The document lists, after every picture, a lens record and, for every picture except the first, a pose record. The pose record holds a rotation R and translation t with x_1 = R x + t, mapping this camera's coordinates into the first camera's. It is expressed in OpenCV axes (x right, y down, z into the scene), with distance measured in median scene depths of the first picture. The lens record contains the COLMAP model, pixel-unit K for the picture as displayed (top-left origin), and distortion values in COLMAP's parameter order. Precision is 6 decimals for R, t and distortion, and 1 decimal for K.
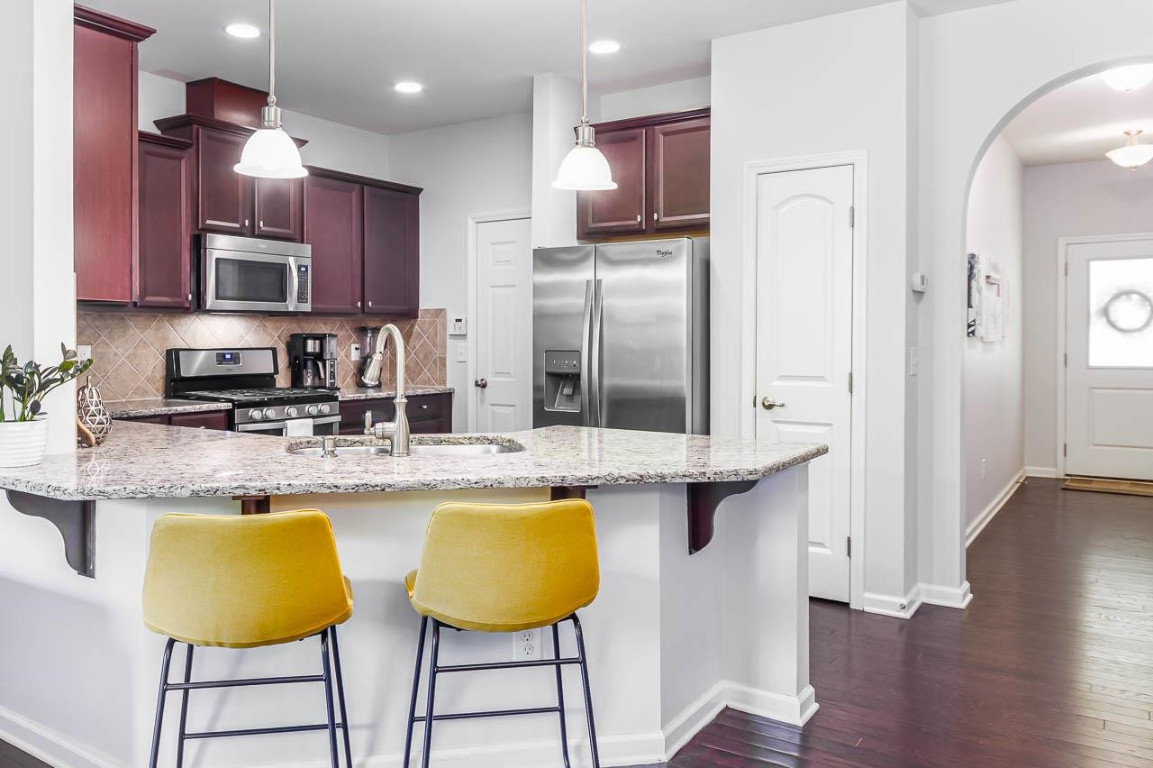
lens RADIAL K [[895.0, 0, 498.2], [0, 895.0, 347.0], [0, 0, 1]] dist [-0.005188, -0.004509]
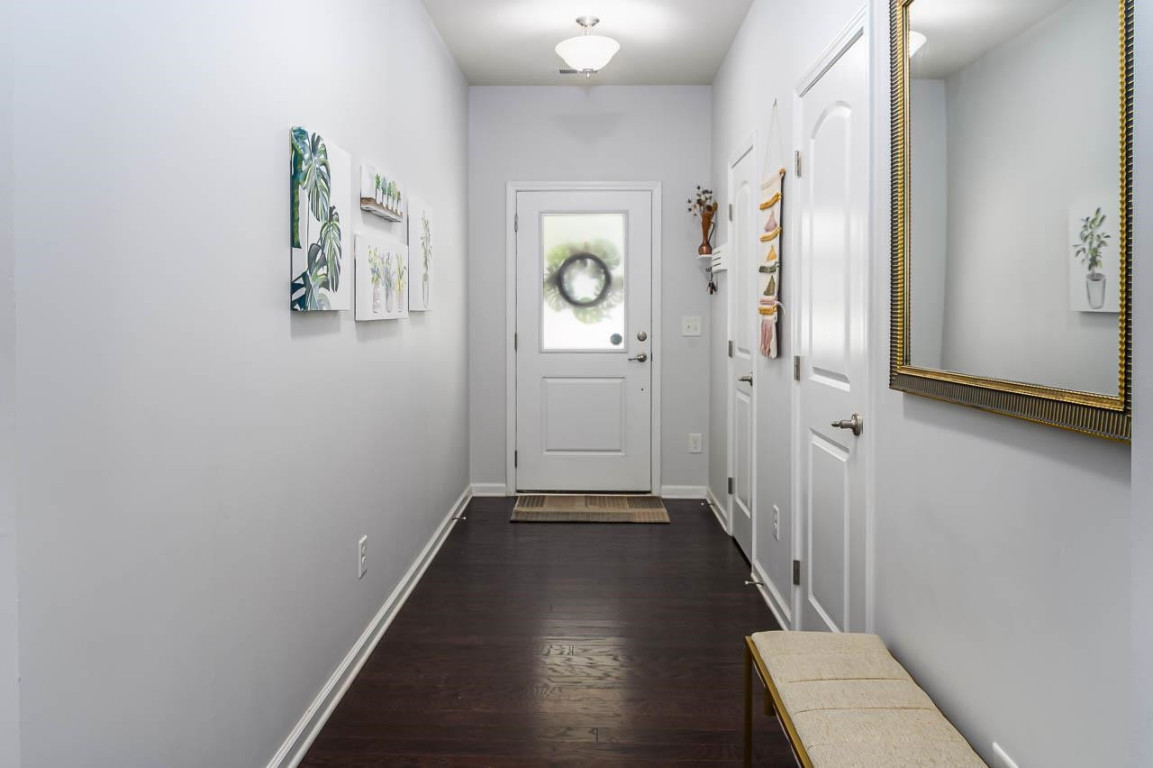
lens RADIAL K [[804.9, 0, 579.3], [0, 804.9, 312.7], [0, 0, 1]] dist [-0.000767, -0.000406]
pose [[0.820424, 0.003455, 0.571745, 0.298025], [0.002366, 0.999953, -0.009438, -0.004486], [-0.571751, 0.009095, 0.820377, 0.419283]]
